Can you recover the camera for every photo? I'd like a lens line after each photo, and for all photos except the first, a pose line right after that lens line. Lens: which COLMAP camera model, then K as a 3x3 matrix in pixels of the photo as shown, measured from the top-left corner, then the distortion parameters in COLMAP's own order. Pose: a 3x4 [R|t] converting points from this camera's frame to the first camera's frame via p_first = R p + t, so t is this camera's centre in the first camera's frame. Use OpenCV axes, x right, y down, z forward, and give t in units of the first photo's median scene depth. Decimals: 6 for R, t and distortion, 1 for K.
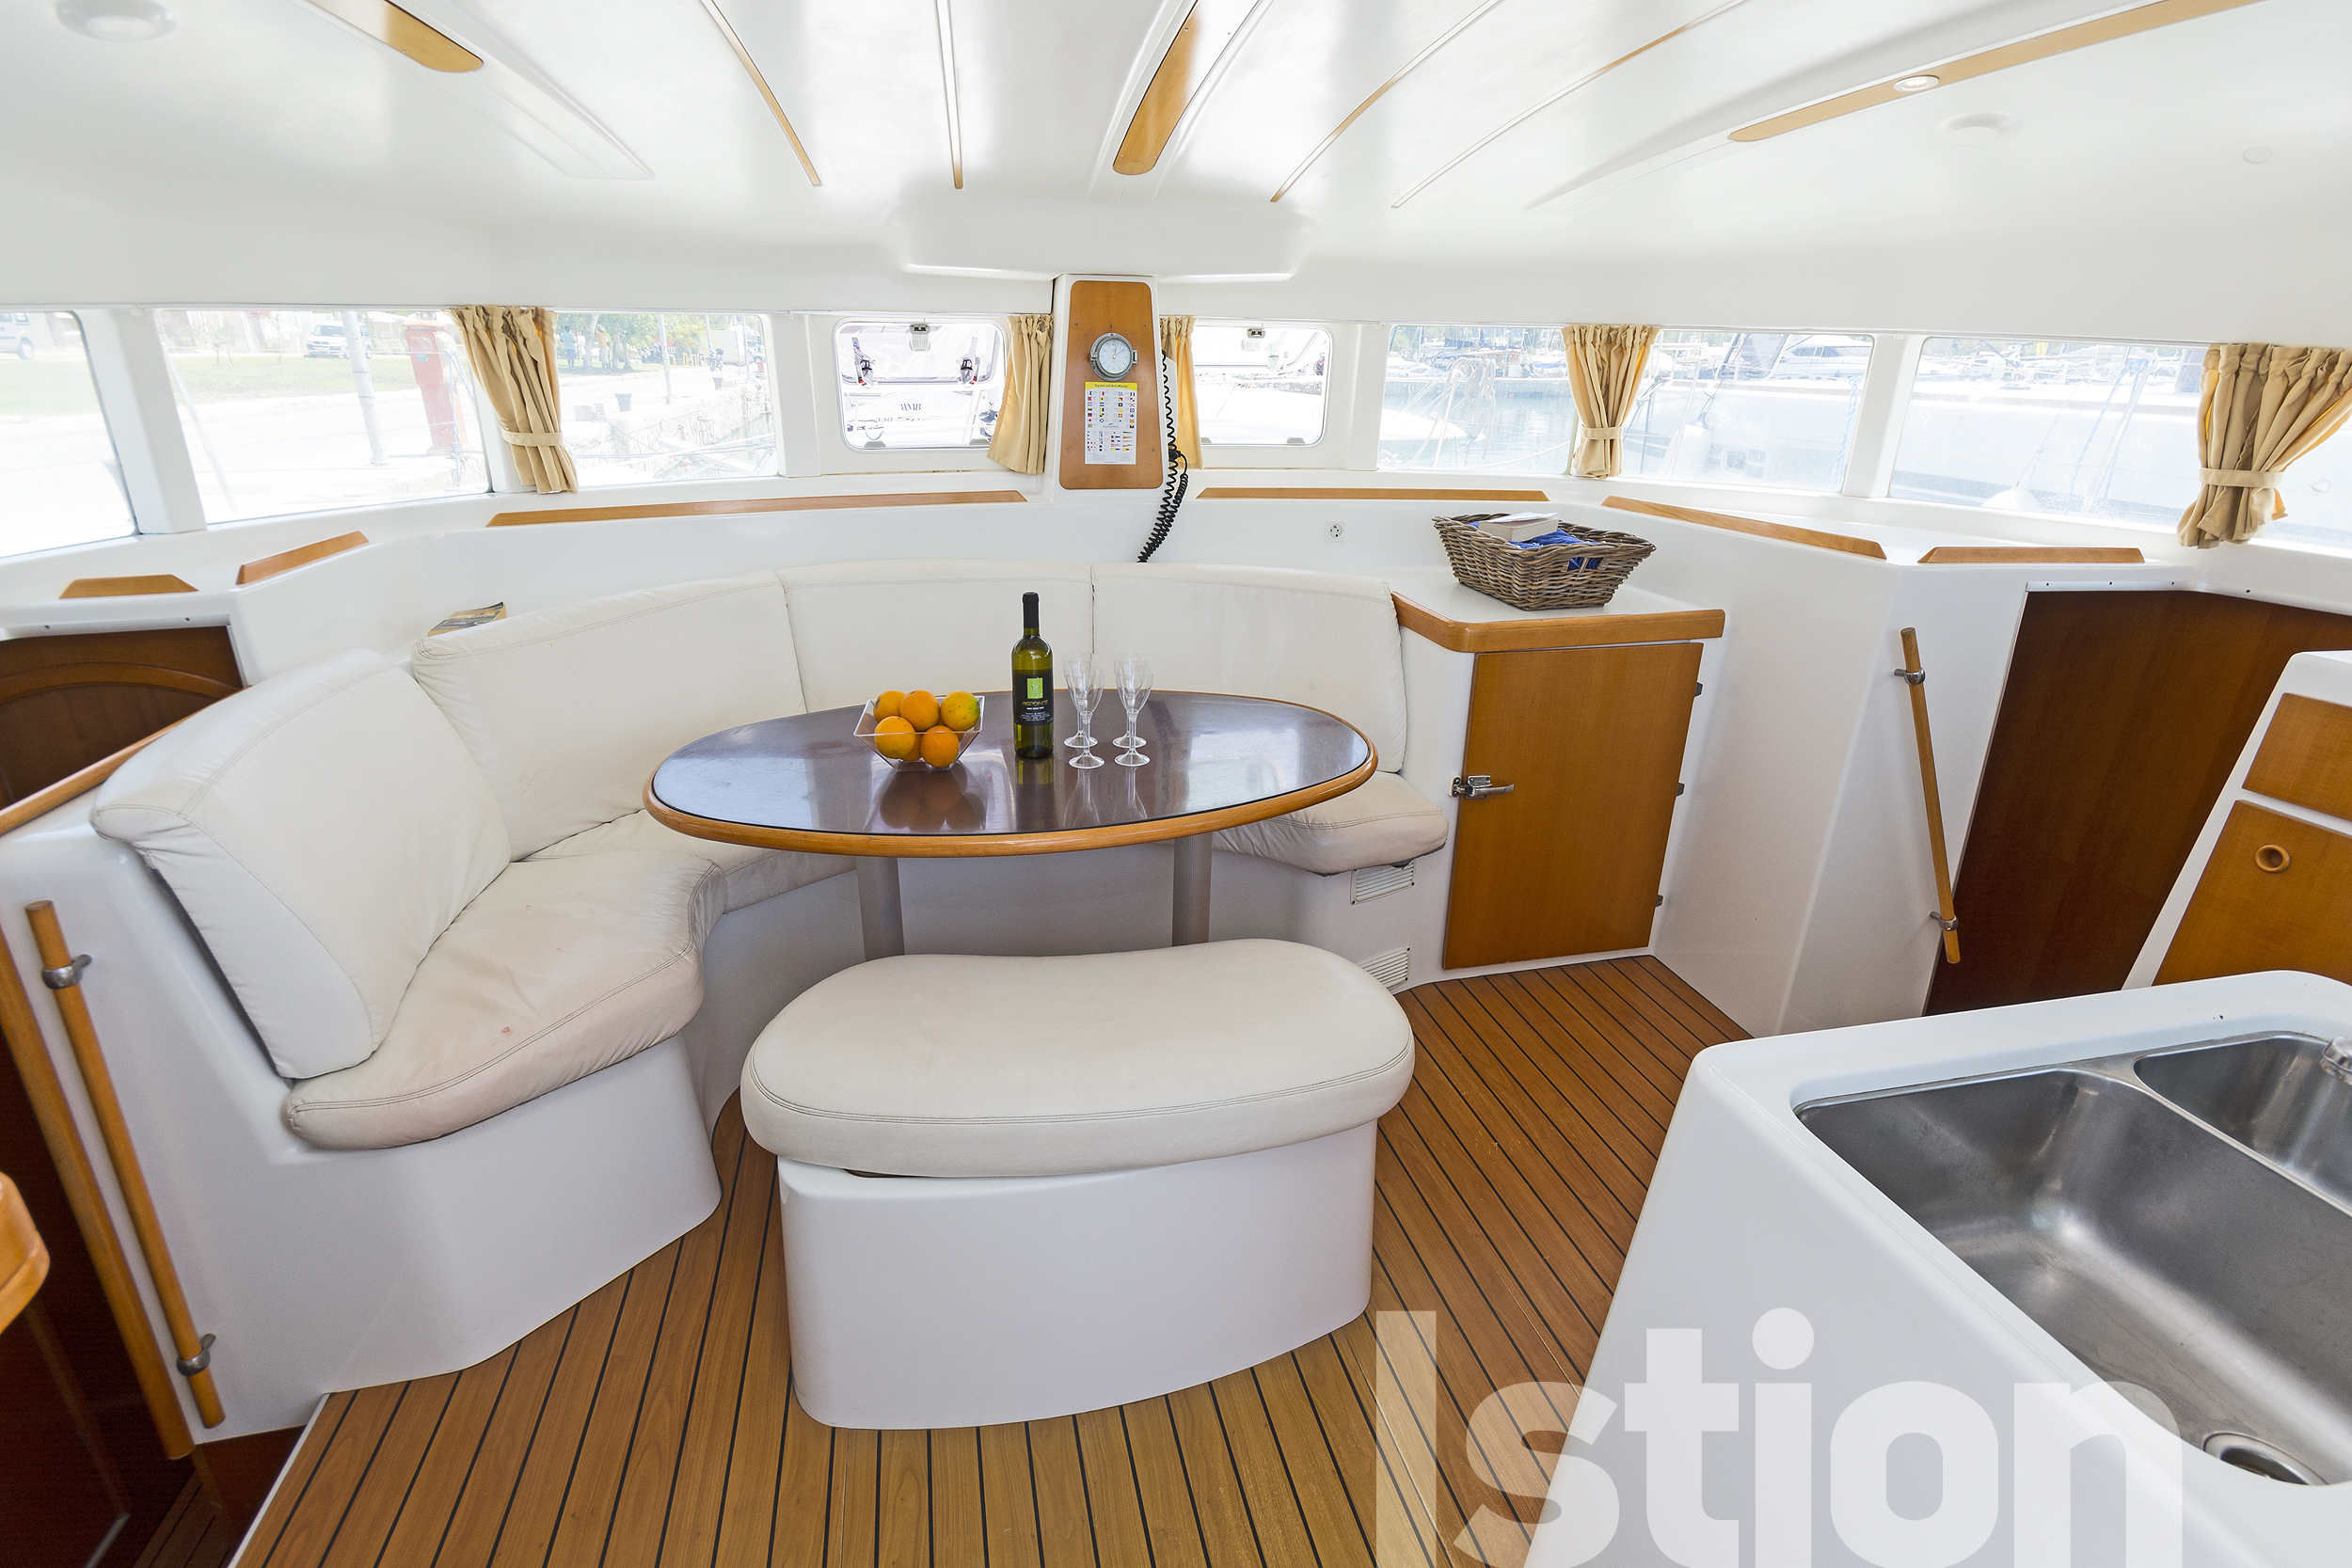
lens RADIAL K [[1006.6, 0, 1044.7], [0, 1006.6, 816.3], [0, 0, 1]] dist [0.001980, -0.000383]
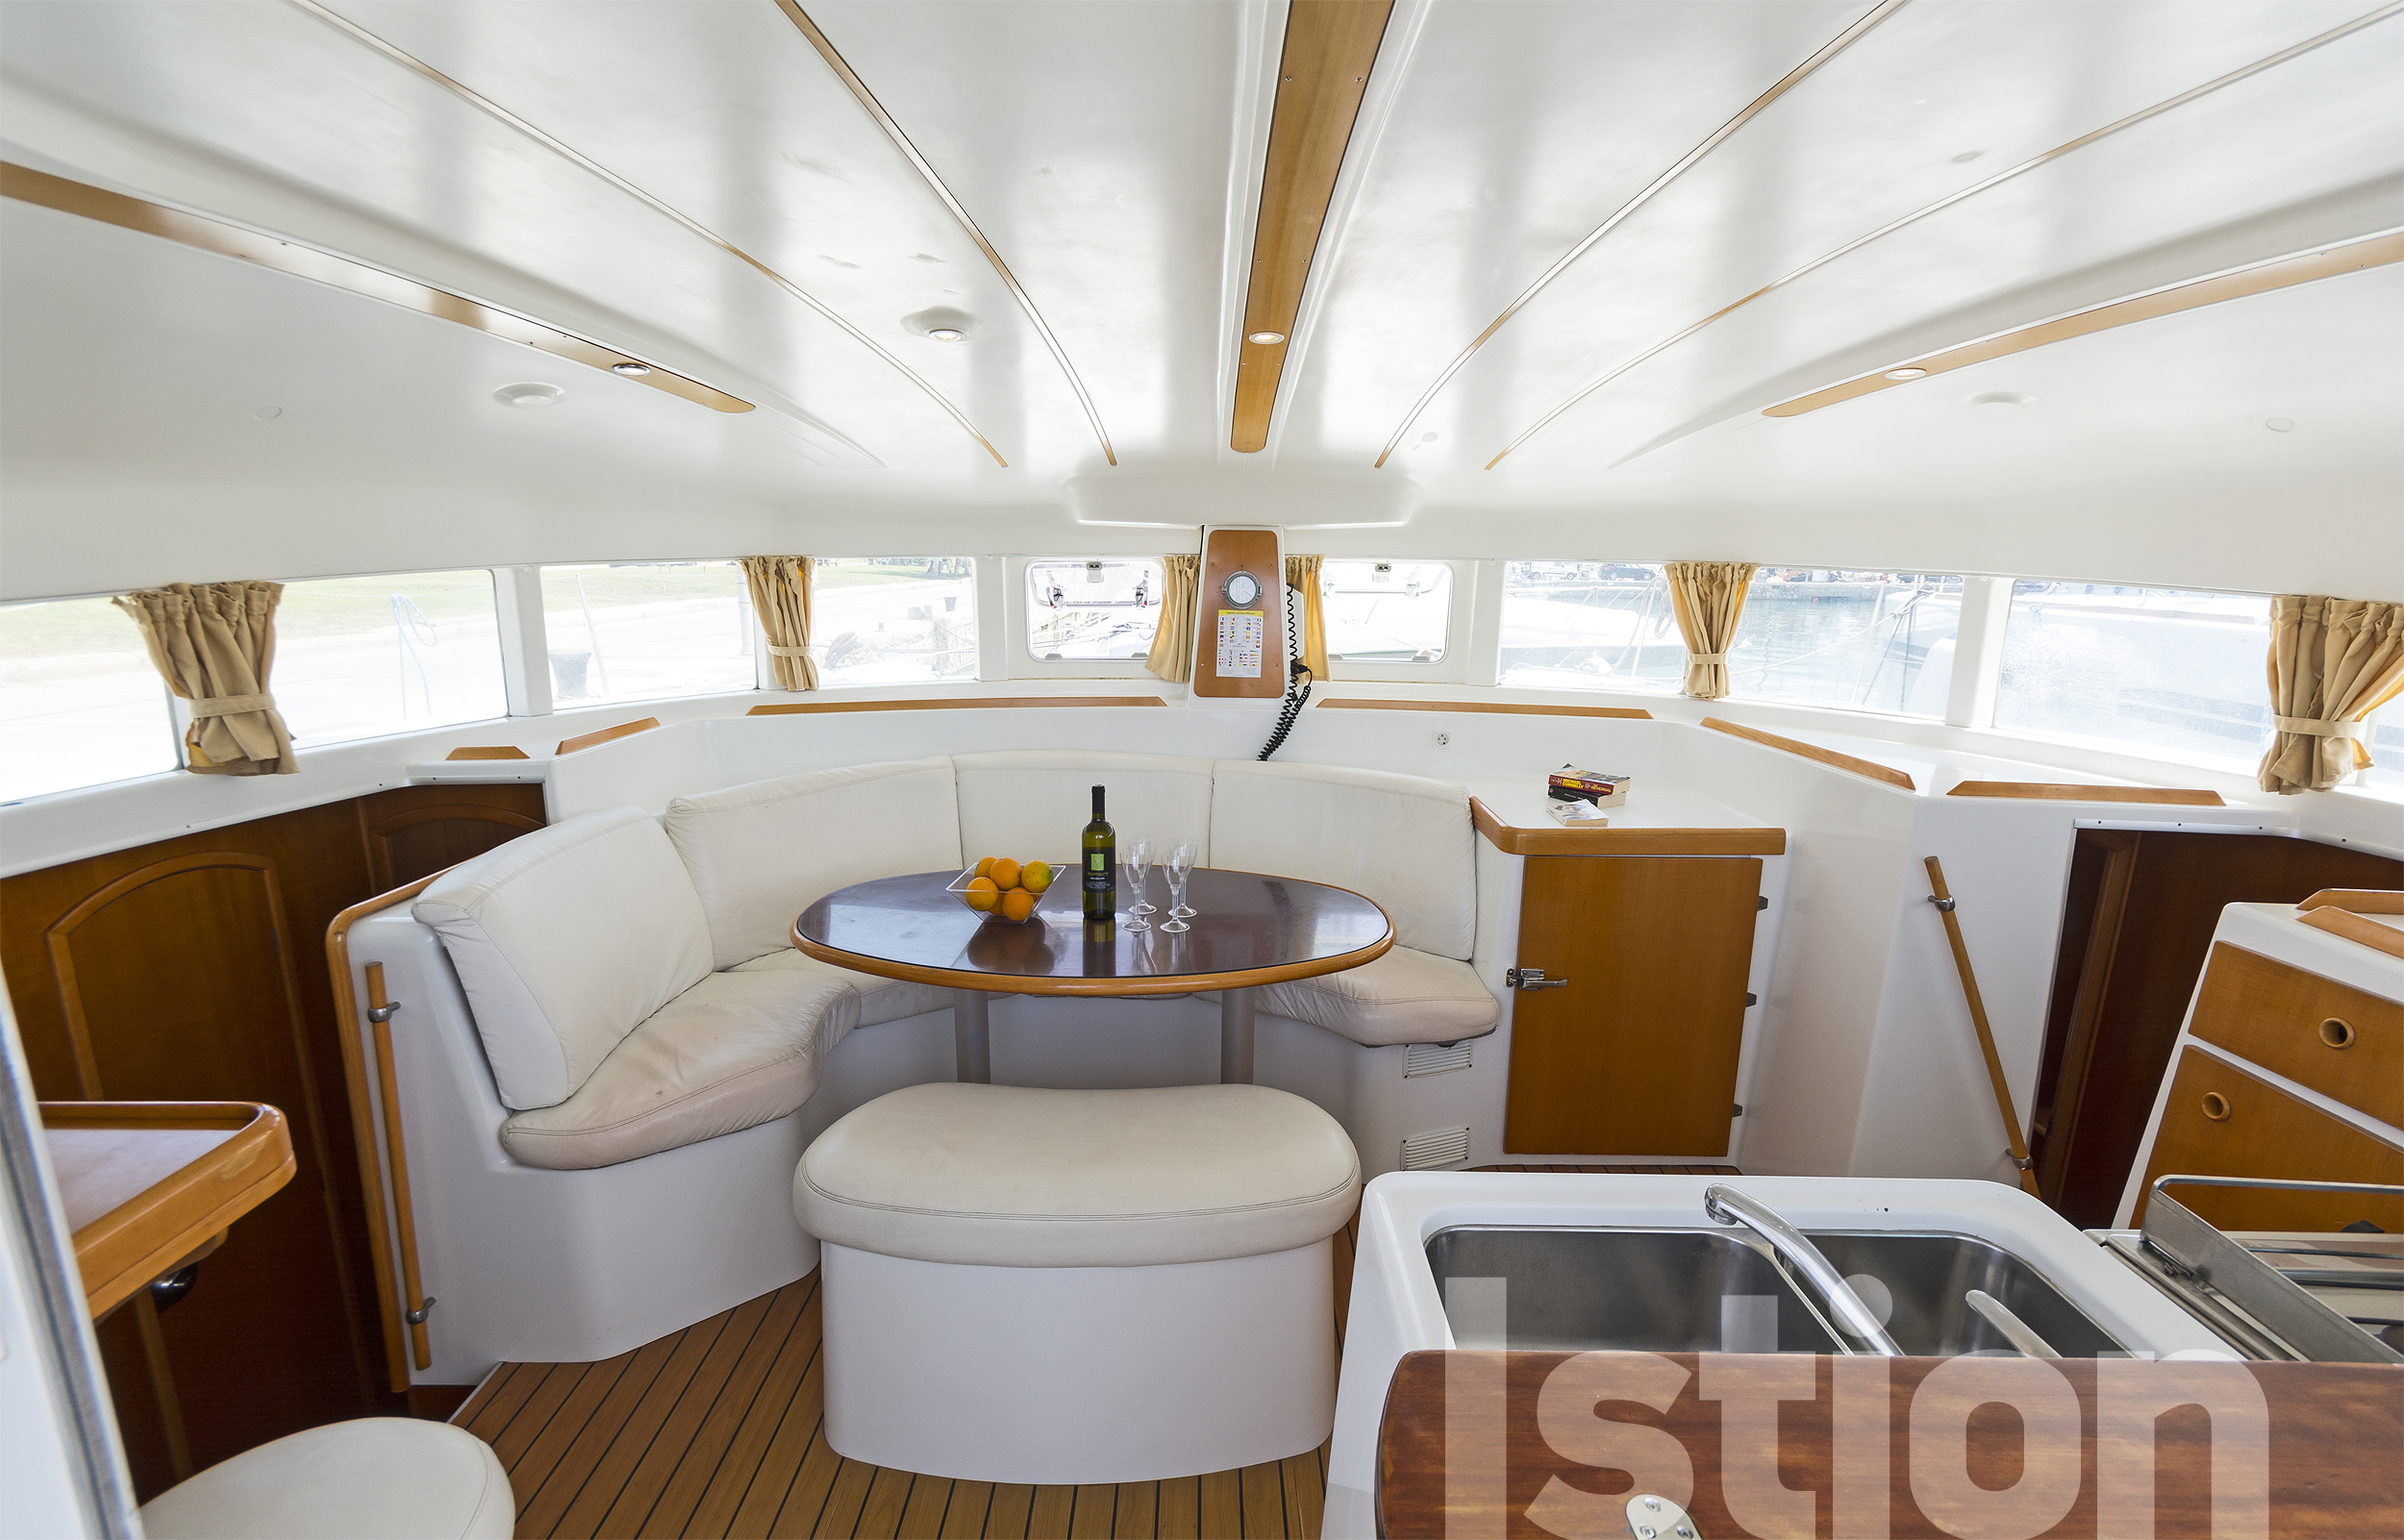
lens RADIAL K [[1051.9, 0, 1198.5], [0, 1051.9, 845.3], [0, 0, 1]] dist [0.005440, 0.000521]
pose [[0.974720, 0.058200, -0.215717, 0.350355], [-0.087356, 0.987895, -0.128190, 0.005029], [0.205645, 0.143794, 0.968005, -0.195568]]
